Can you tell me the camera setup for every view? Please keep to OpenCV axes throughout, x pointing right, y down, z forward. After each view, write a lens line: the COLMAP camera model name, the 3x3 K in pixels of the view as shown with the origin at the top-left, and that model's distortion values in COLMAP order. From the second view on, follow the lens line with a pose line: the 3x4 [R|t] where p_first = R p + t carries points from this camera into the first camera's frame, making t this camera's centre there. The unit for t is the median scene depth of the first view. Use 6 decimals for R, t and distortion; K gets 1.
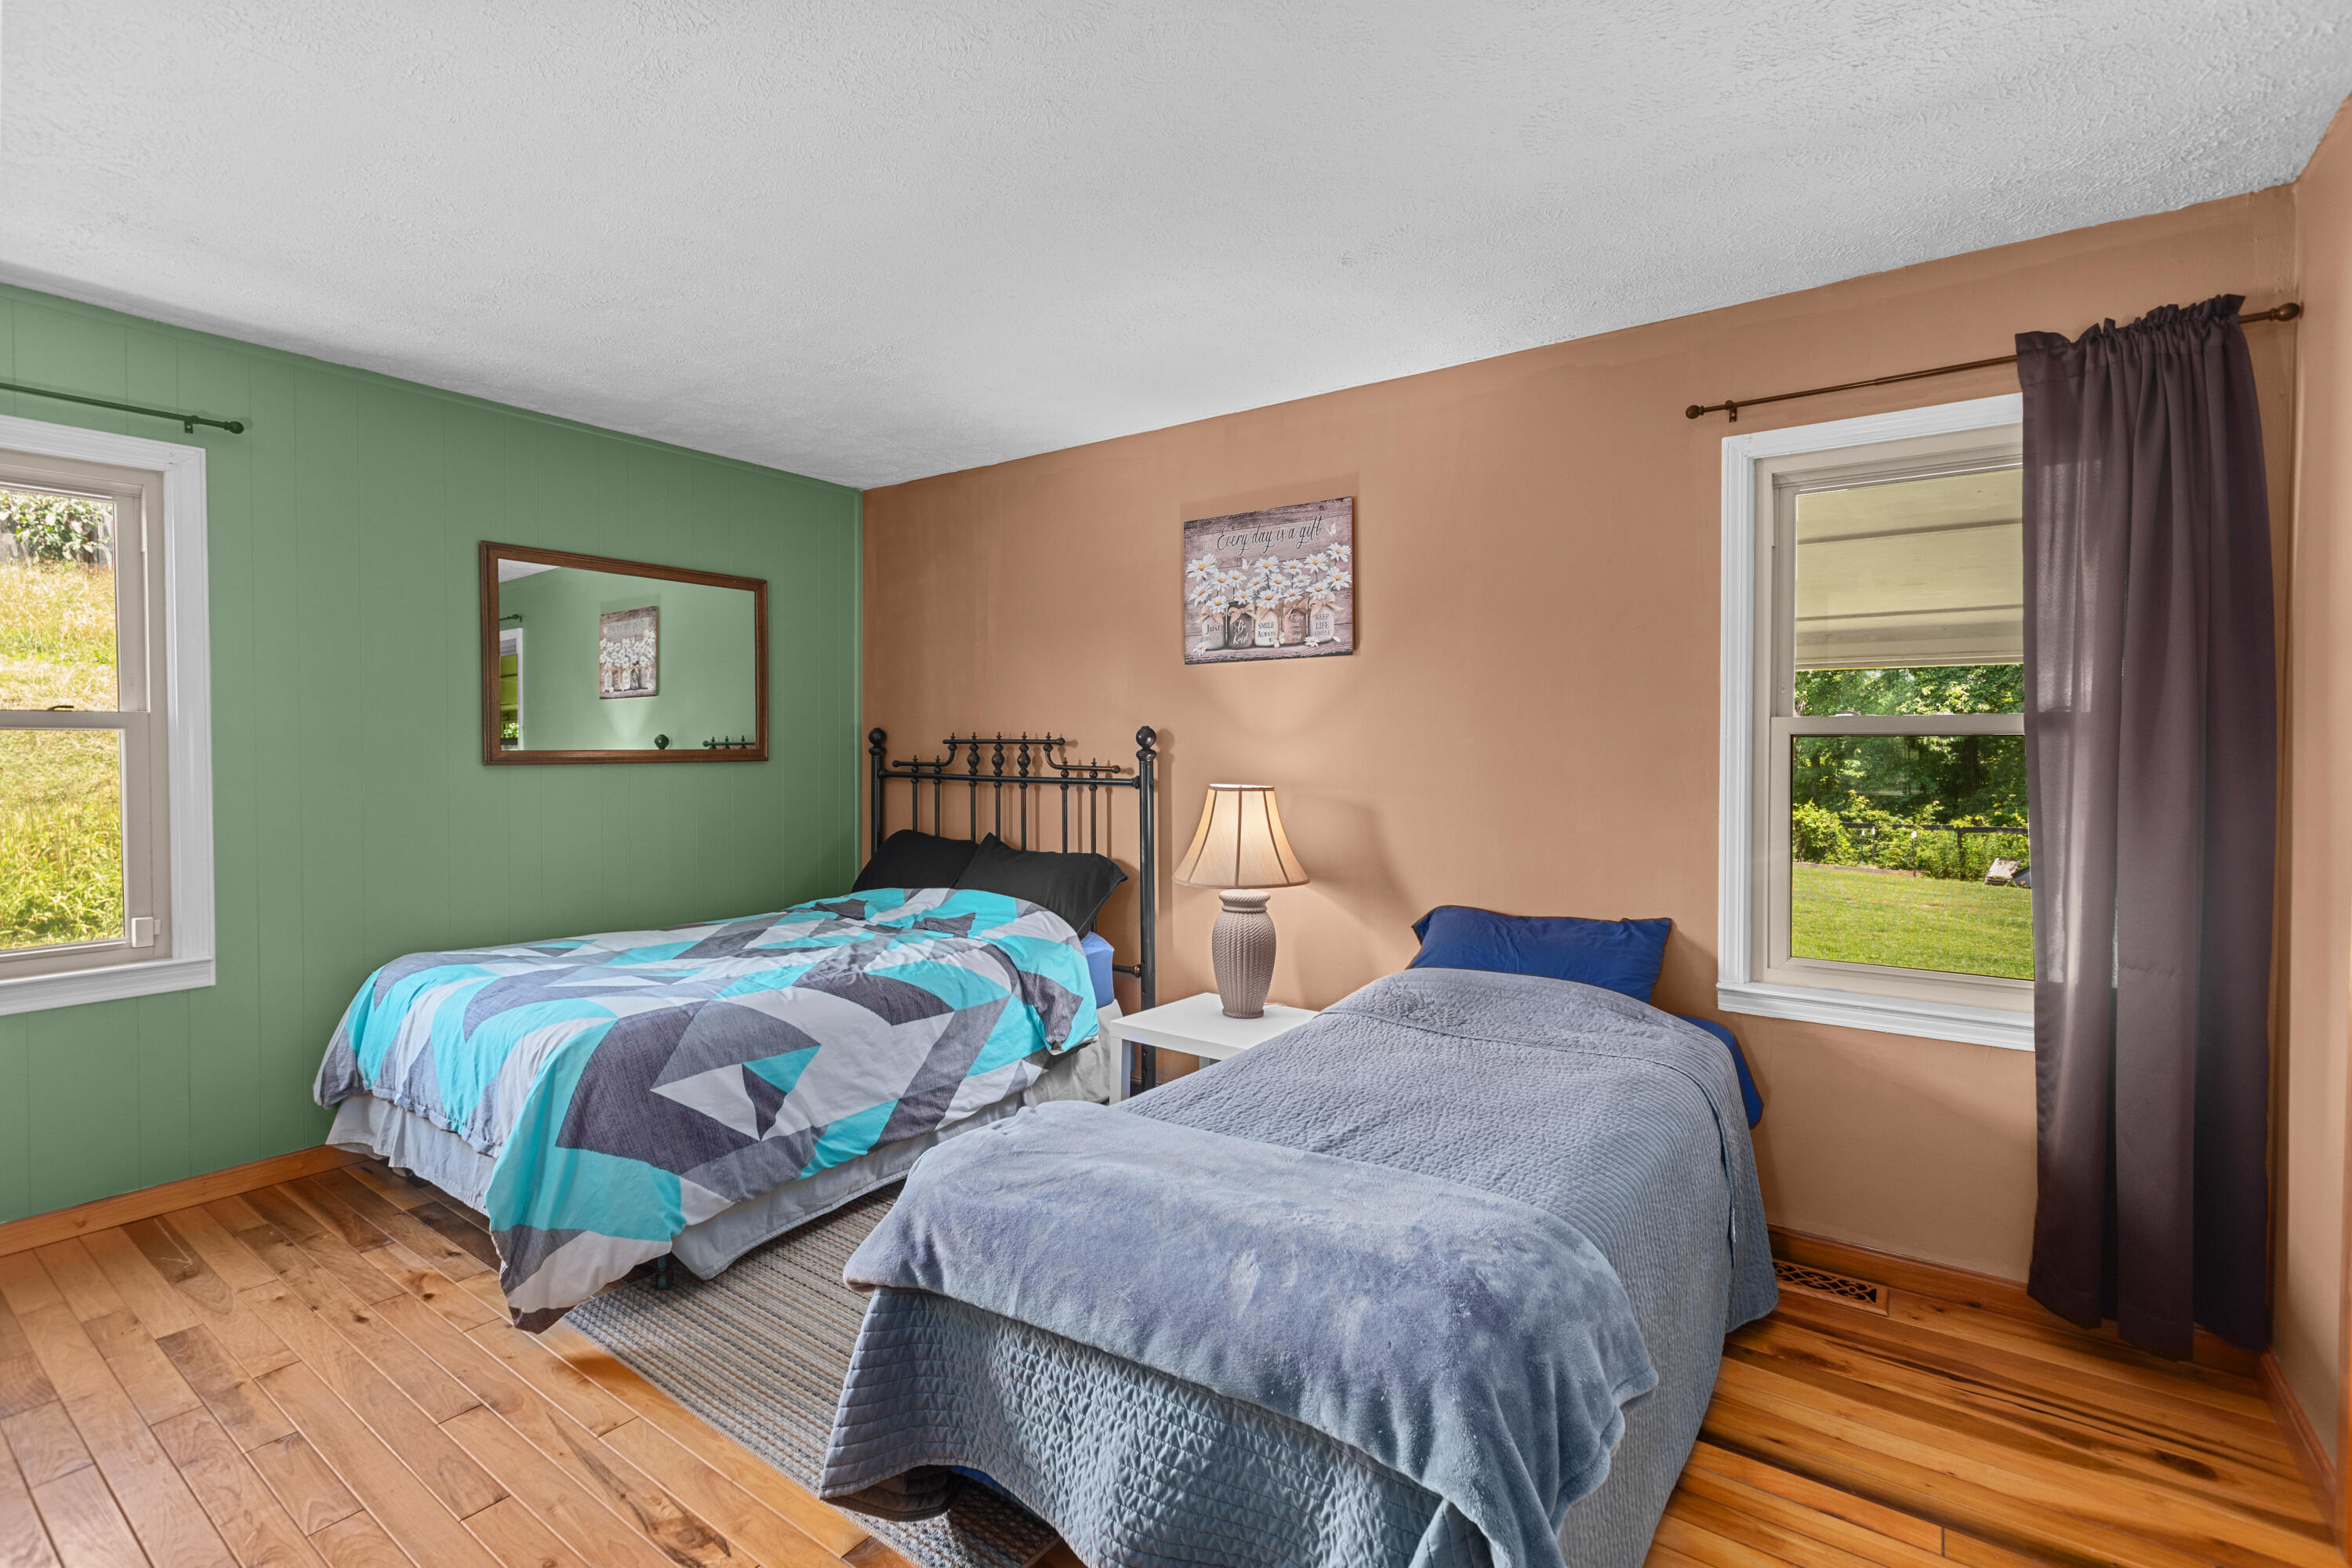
lens RADIAL K [[1068.1, 0, 1181.2], [0, 1068.1, 772.7], [0, 0, 1]] dist [0.001489, -0.000096]
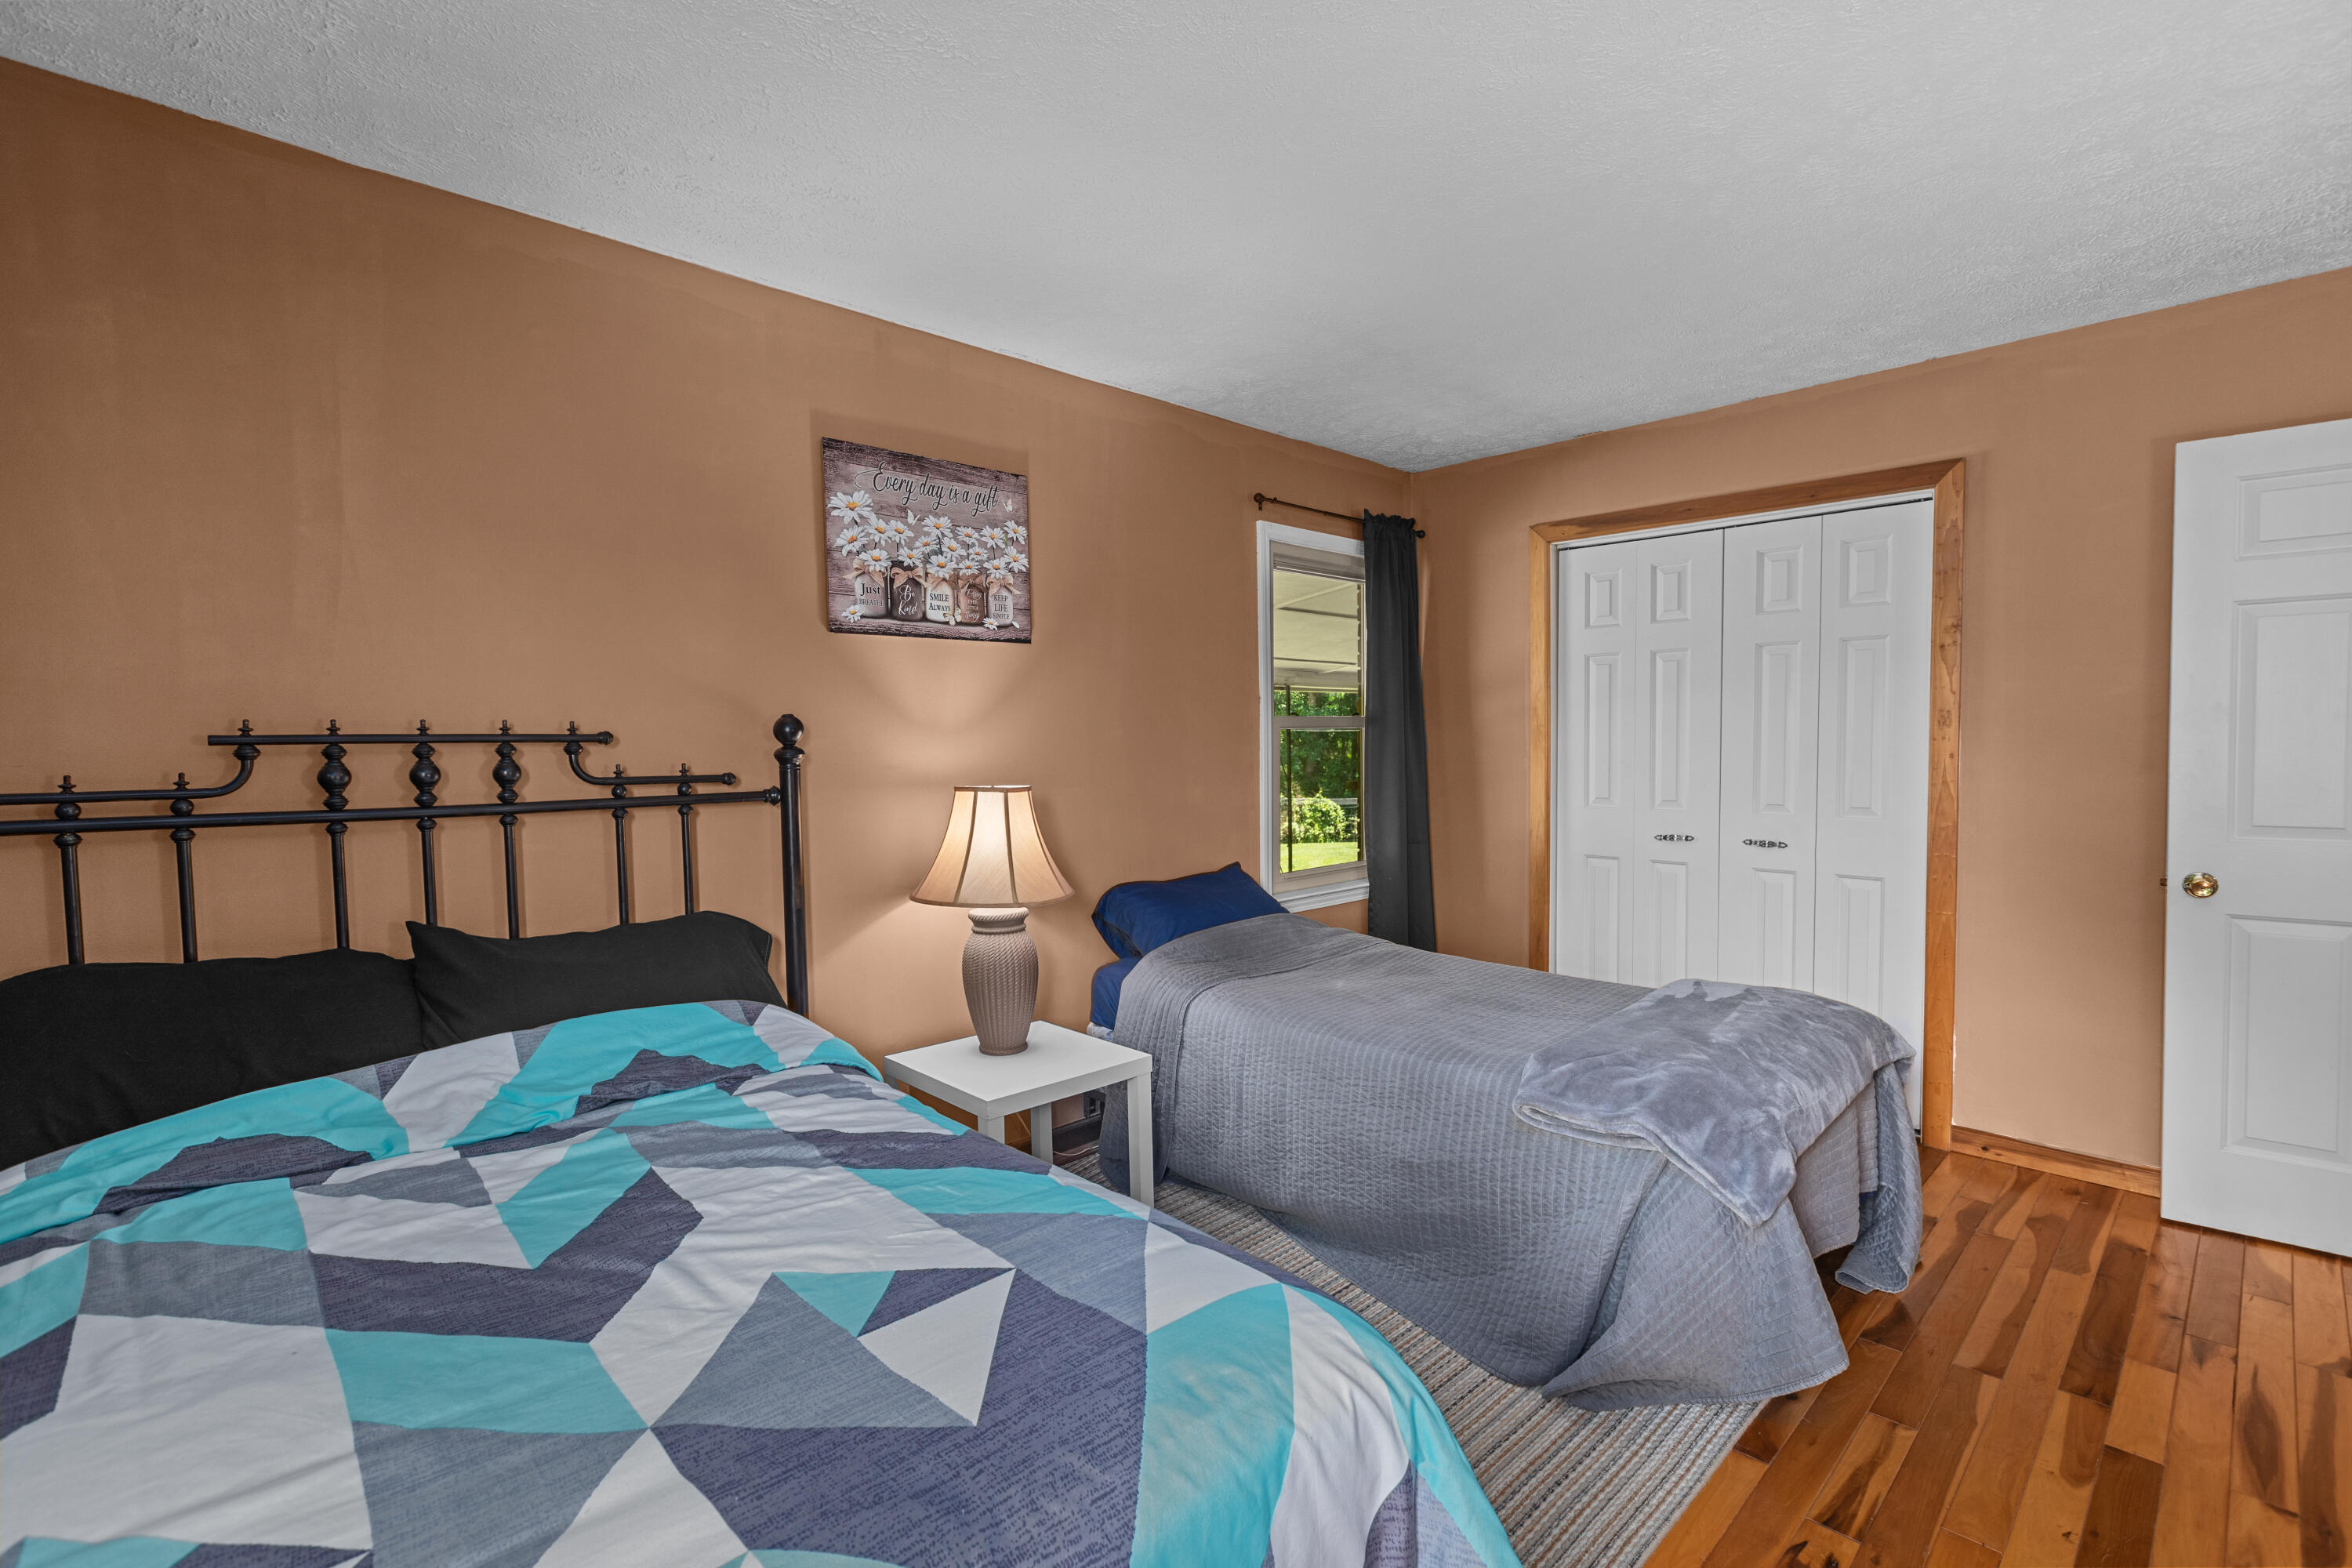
lens RADIAL K [[1068.1, 0, 1178.8], [0, 1068.1, 781.5], [0, 0, 1]] dist [0.001489, -0.000096]
pose [[0.183424, -0.045664, 0.981973, -0.711033], [0.034340, 0.998608, 0.040024, -0.019391], [-0.982434, 0.026380, 0.184737, 0.651881]]
